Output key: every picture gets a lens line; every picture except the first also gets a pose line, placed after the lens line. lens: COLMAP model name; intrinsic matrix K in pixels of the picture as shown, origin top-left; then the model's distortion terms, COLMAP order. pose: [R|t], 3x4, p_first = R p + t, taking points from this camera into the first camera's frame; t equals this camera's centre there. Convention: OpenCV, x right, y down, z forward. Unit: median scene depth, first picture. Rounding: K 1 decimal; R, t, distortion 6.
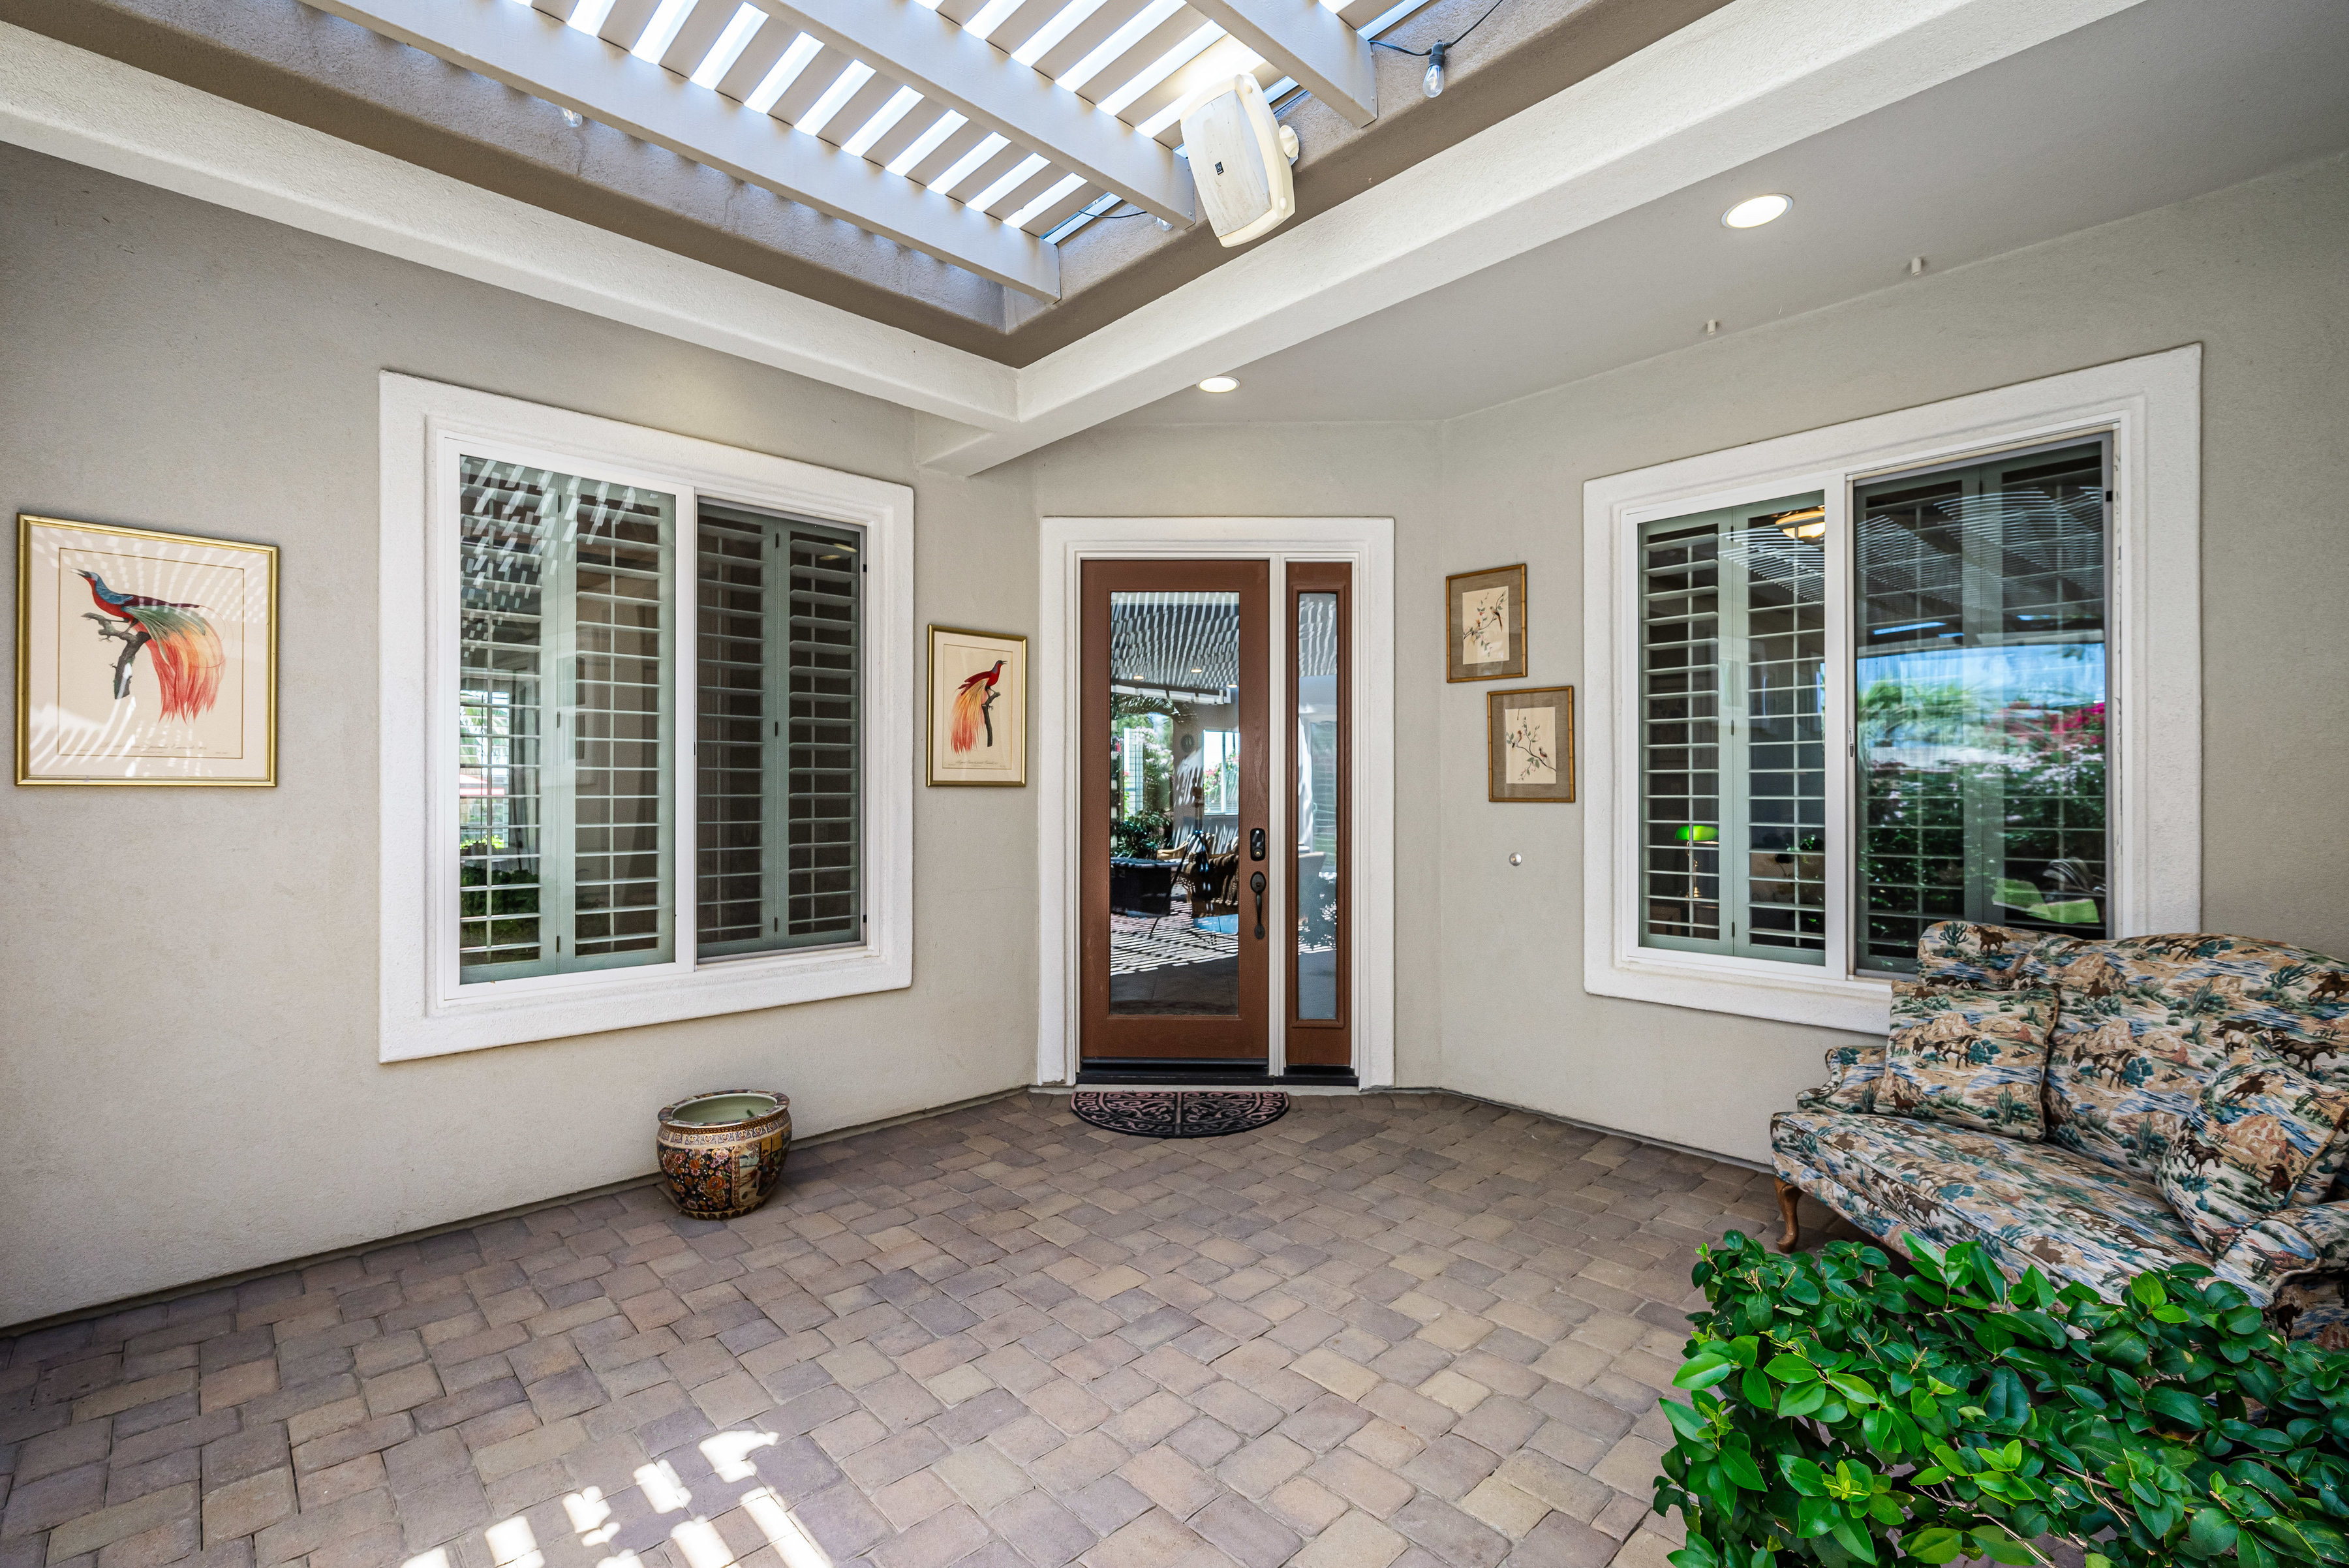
lens RADIAL K [[1033.1, 0, 1161.9], [0, 1033.1, 793.4], [0, 0, 1]] dist [-0.002824, -0.001028]
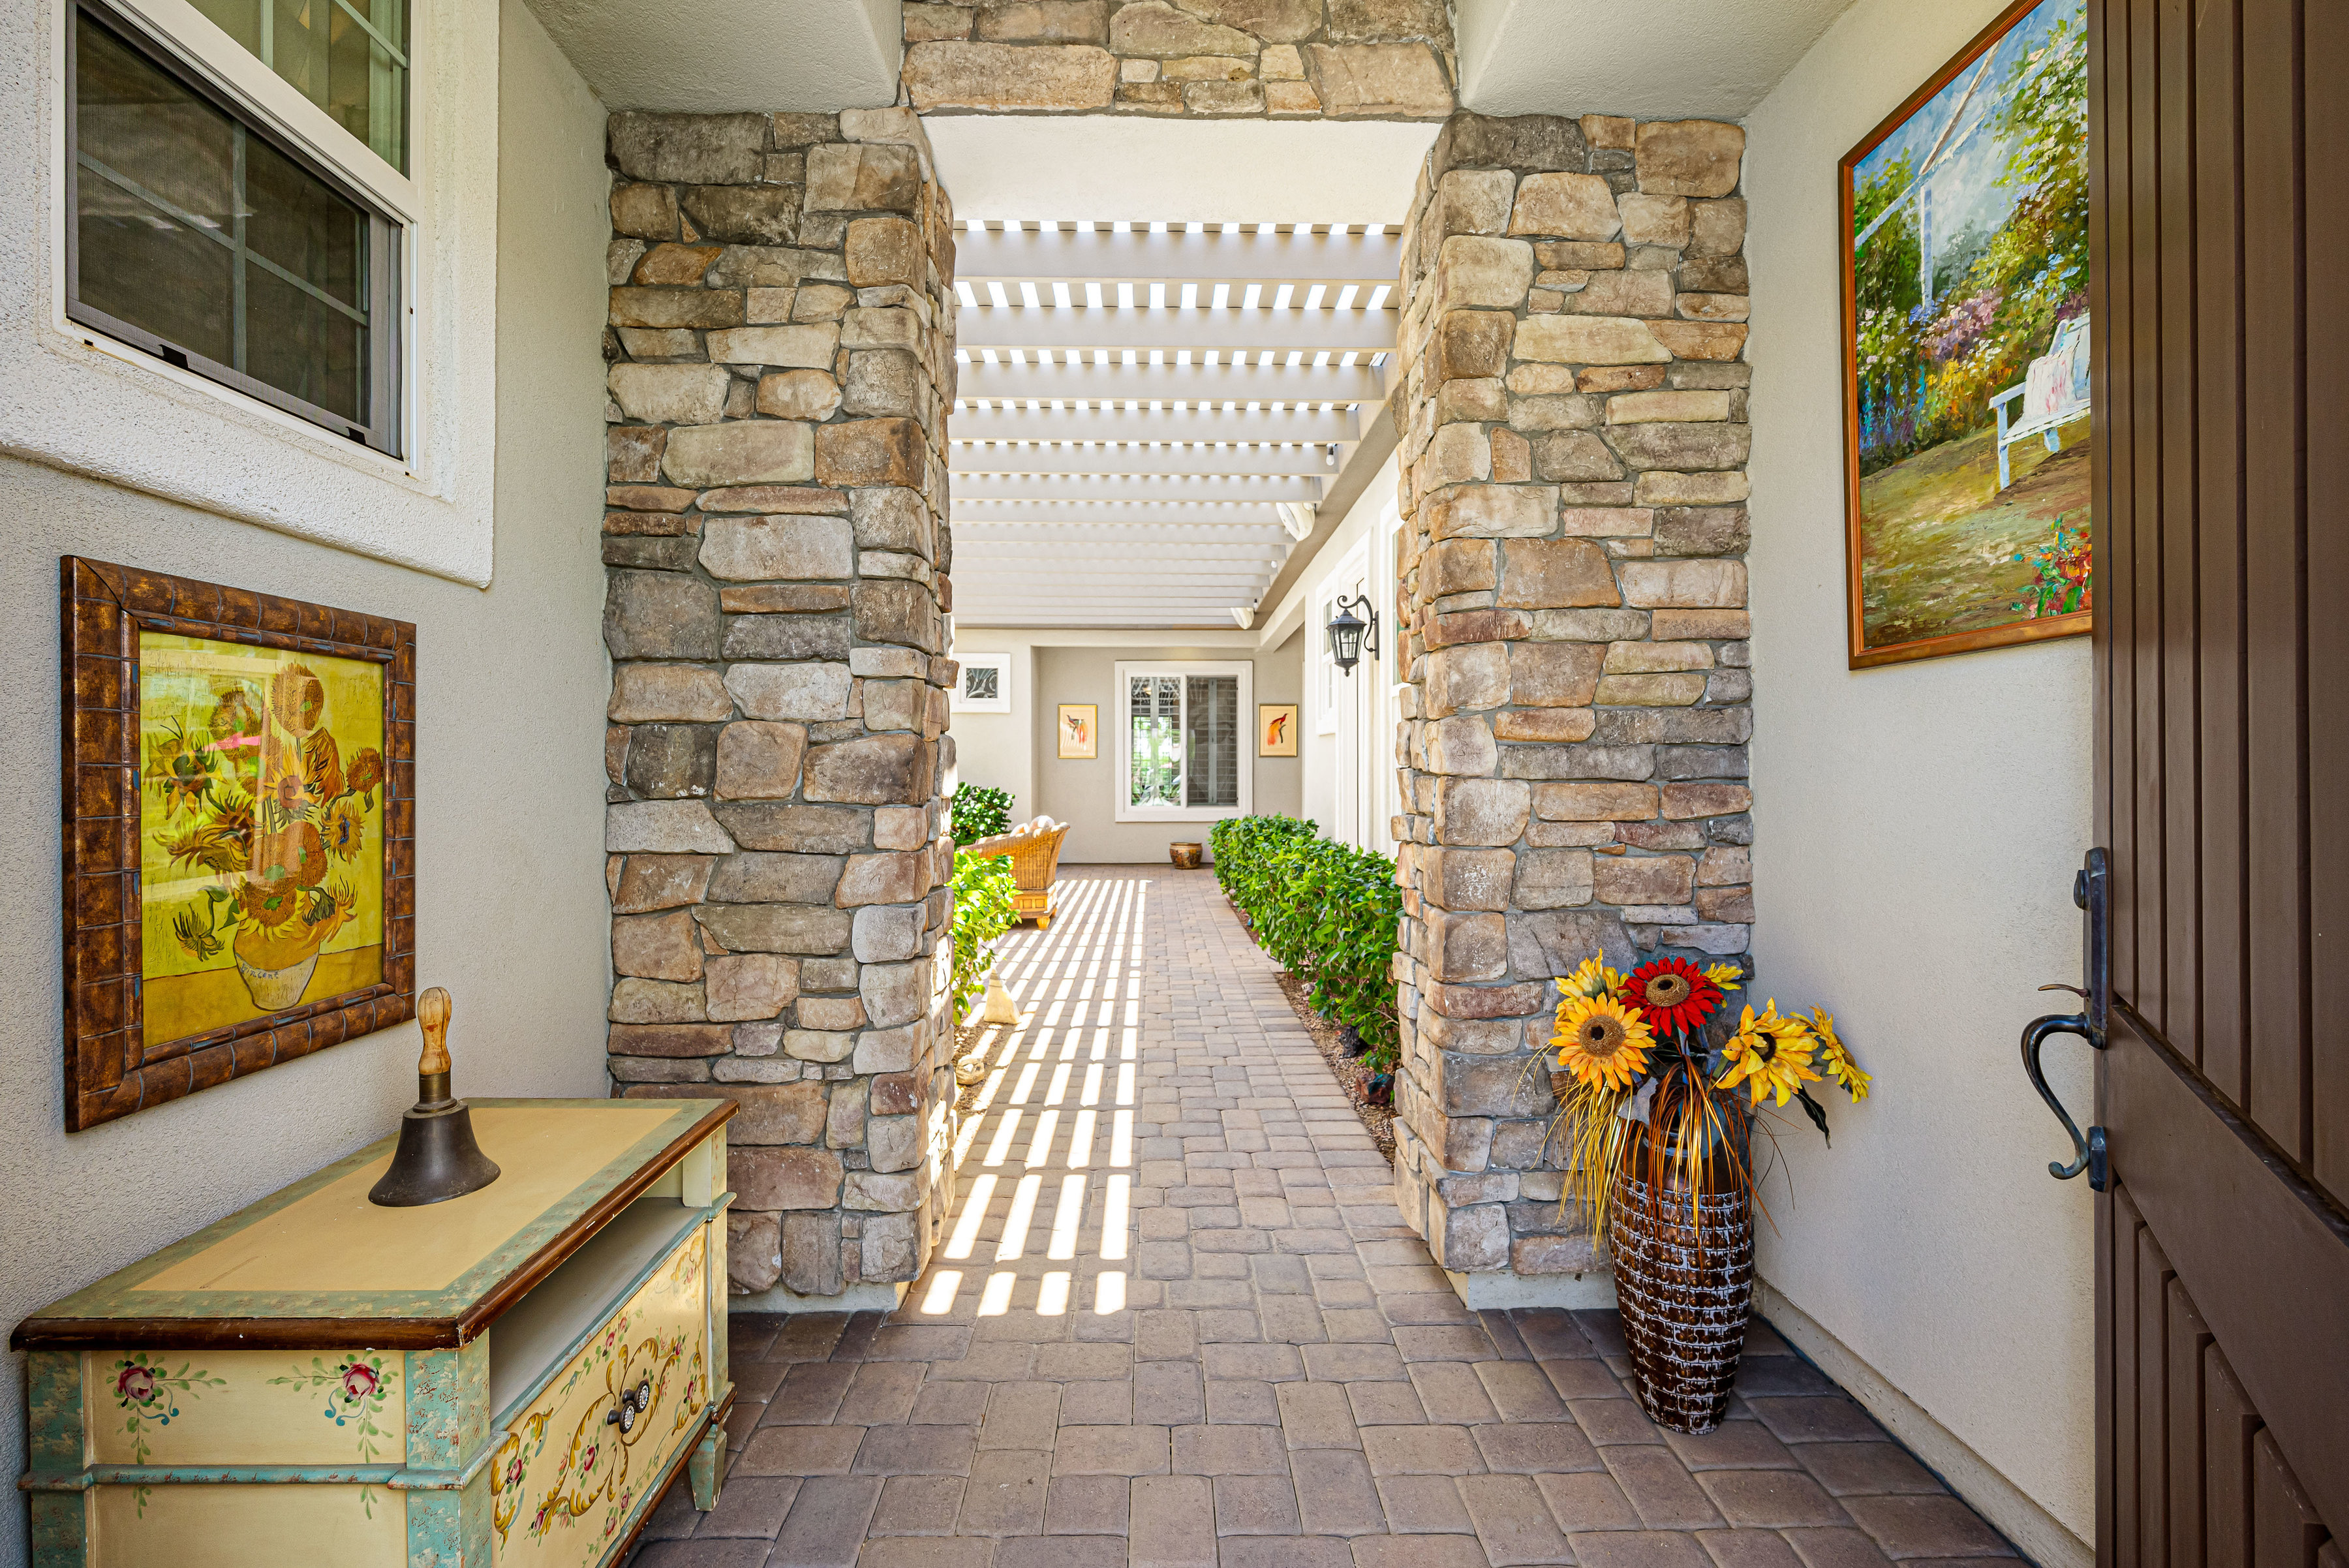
lens RADIAL K [[1033.1, 0, 1167.7], [0, 1033.1, 771.9], [0, 0, 1]] dist [-0.002824, -0.001028]
pose [[0.751761, 0.001879, -0.659433, 1.587652], [-0.001412, 0.999998, 0.001240, 0.033972], [0.659434, -0.000001, 0.751762, -1.480532]]
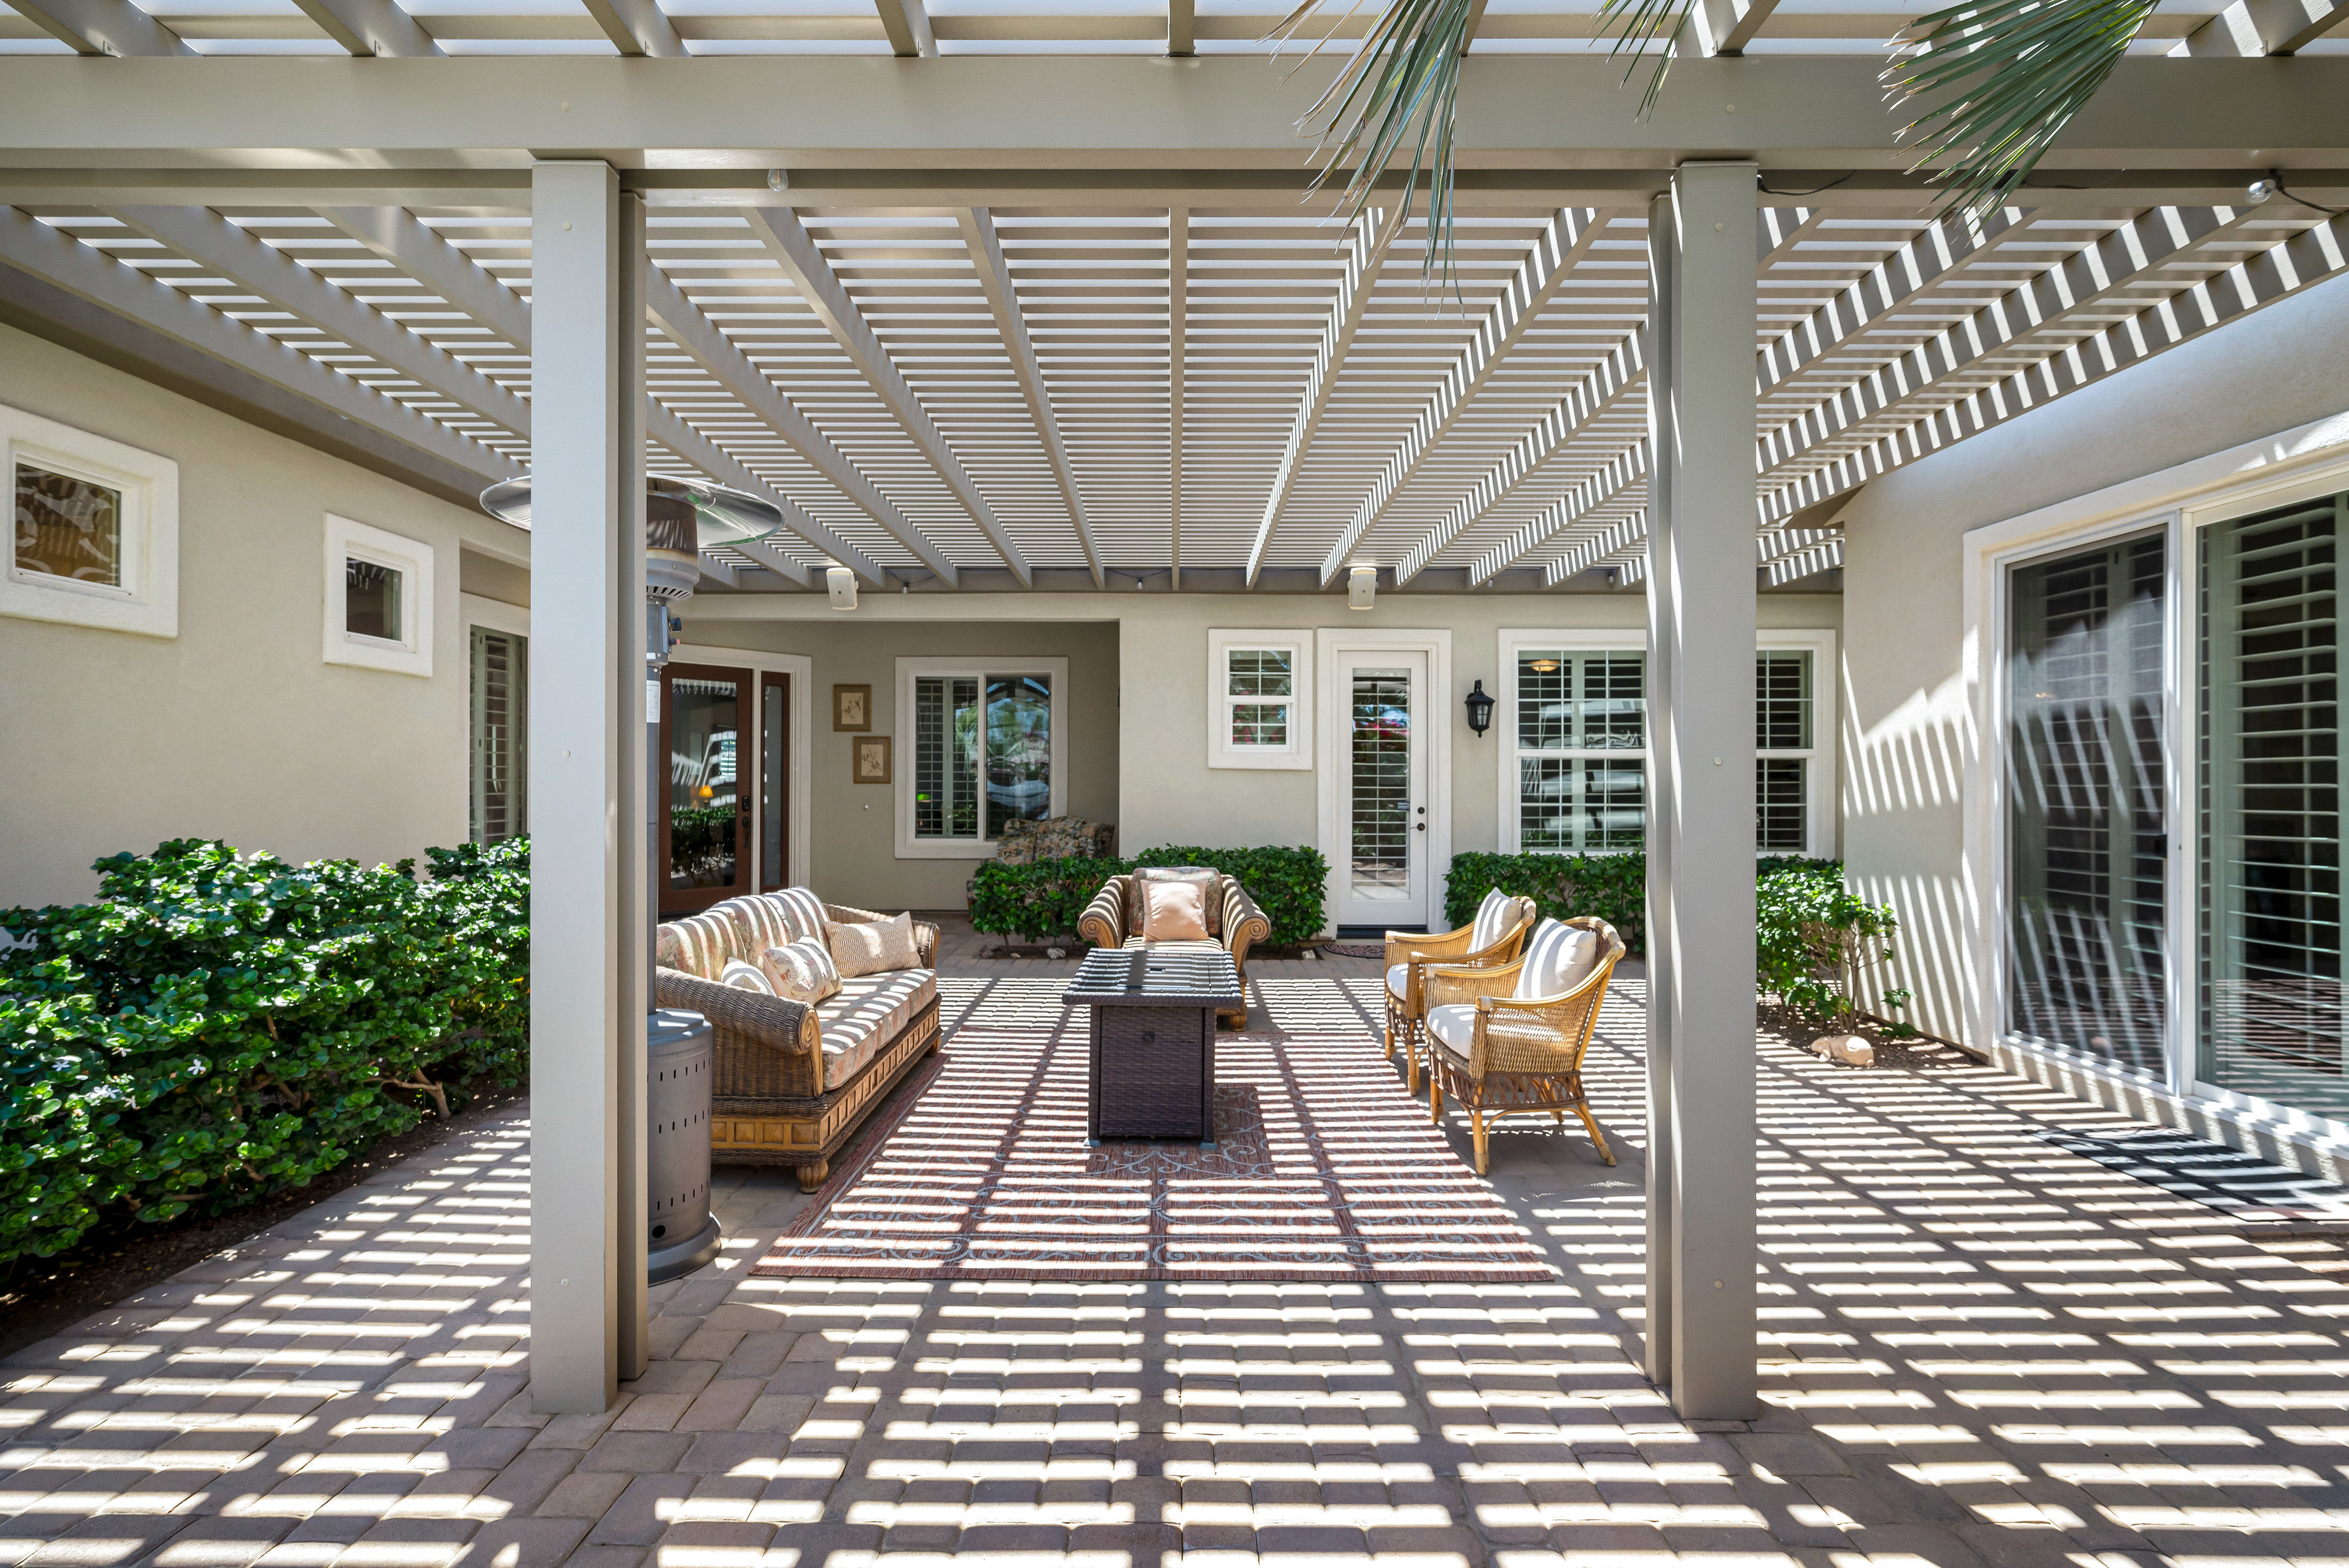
lens RADIAL K [[1033.1, 0, 1179.7], [0, 1033.1, 790.8], [0, 0, 1]] dist [-0.002824, -0.001028]
pose [[0.673896, -0.005078, 0.738808, -0.958496], [-0.002220, 0.999958, 0.008897, 0.002701], [-0.738823, -0.007636, 0.673857, -1.182180]]
